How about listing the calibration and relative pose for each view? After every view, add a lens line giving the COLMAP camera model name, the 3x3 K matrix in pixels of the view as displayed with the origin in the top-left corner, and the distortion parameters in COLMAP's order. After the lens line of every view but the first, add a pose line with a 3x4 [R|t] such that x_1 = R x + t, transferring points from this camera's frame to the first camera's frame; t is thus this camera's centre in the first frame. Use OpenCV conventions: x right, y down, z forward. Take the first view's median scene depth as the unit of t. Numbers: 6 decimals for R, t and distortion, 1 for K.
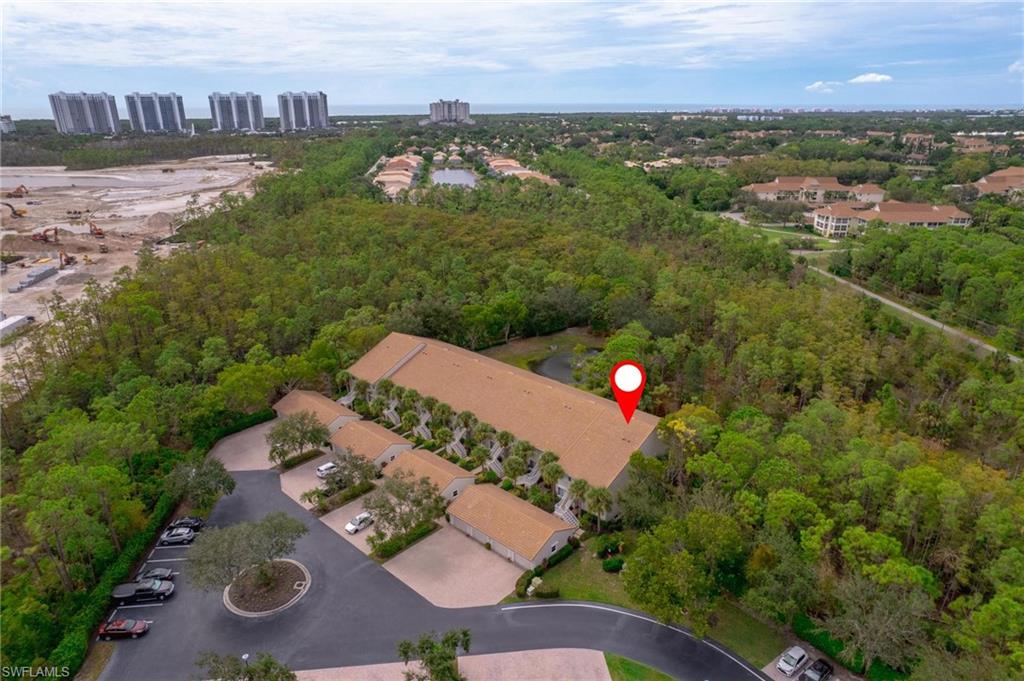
lens RADIAL K [[657.9, 0, 517.1], [0, 657.9, 342.9], [0, 0, 1]] dist [-0.076230, 0.076985]
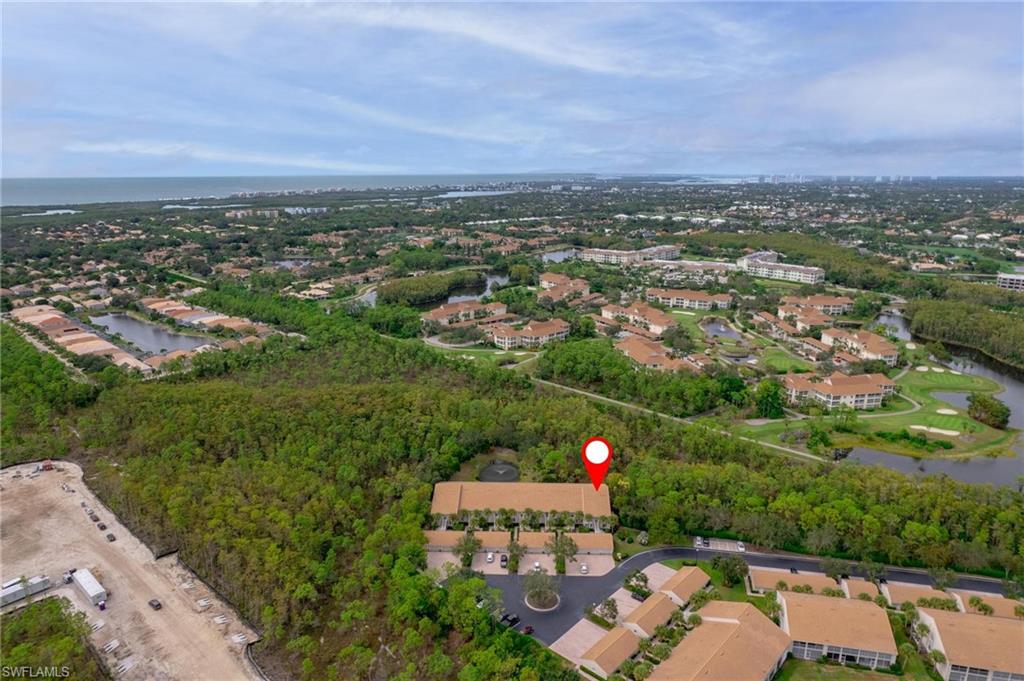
lens RADIAL K [[657.9, 0, 517.1], [0, 657.9, 342.9], [0, 0, 1]] dist [-0.076230, 0.076985]
pose [[0.758512, -0.165147, 0.630386, -0.397746], [0.226175, 0.973938, -0.016996, -0.113925], [-0.611150, 0.155469, 0.776096, -0.205531]]
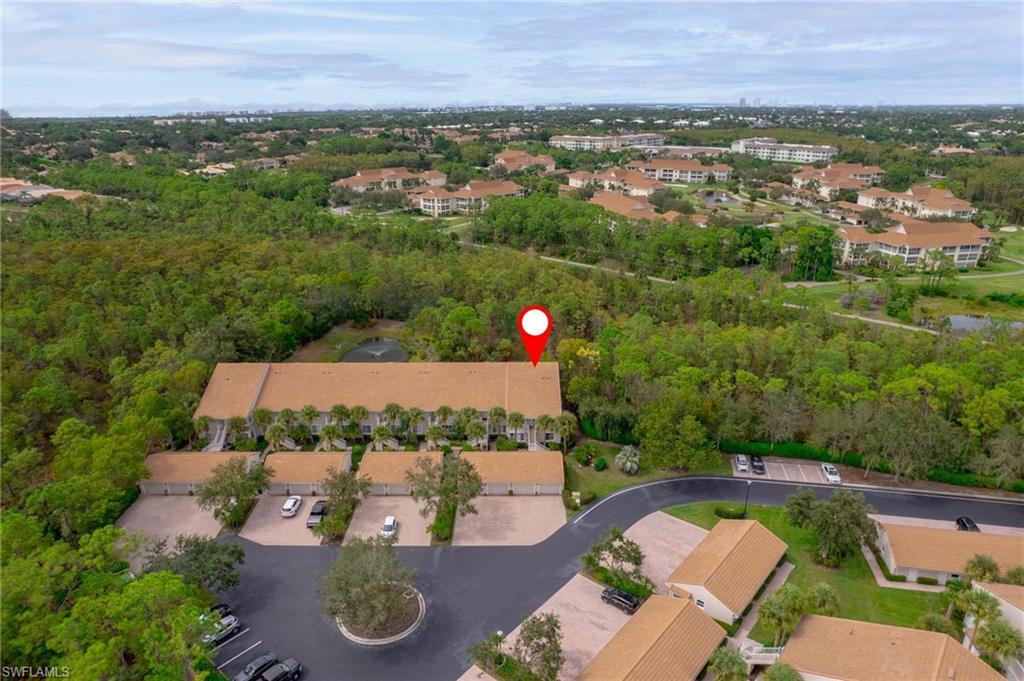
lens RADIAL K [[657.9, 0, 517.1], [0, 657.9, 342.9], [0, 0, 1]] dist [-0.076230, 0.076985]
pose [[0.734089, -0.236985, 0.636358, -0.166547], [0.238220, 0.967442, 0.085477, -0.008287], [-0.635896, 0.088845, 0.766644, 0.024351]]
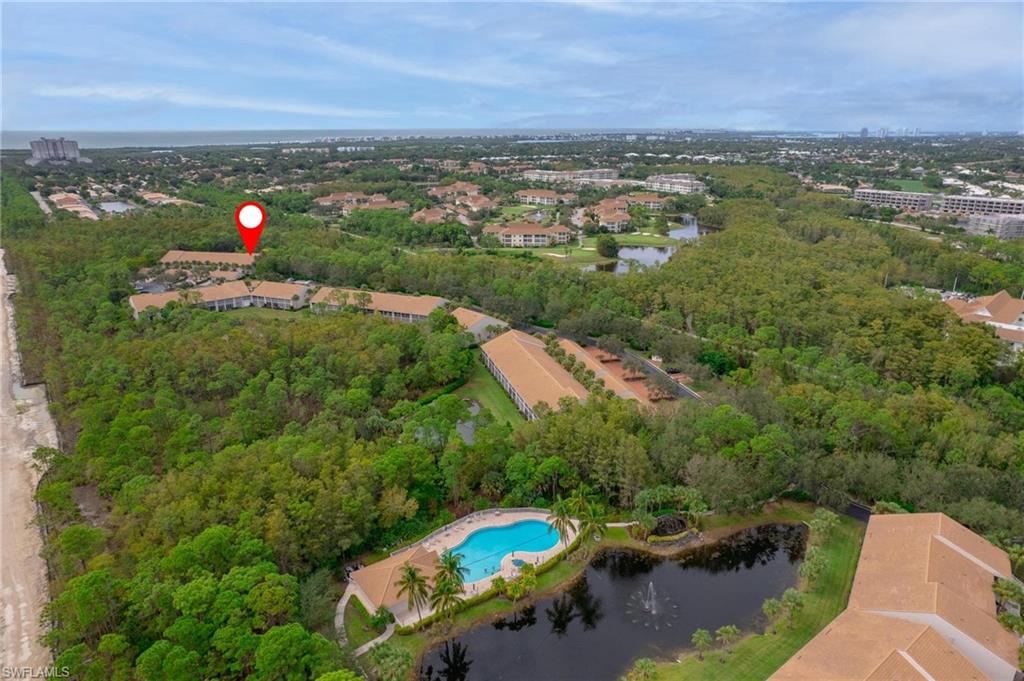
lens RADIAL K [[657.9, 0, 517.1], [0, 657.9, 342.9], [0, 0, 1]] dist [-0.076230, 0.076985]
pose [[0.856102, -0.160817, 0.491150, -0.131429], [0.177805, 0.983989, 0.012262, 0.240865], [-0.485258, 0.076831, 0.870989, -0.860988]]
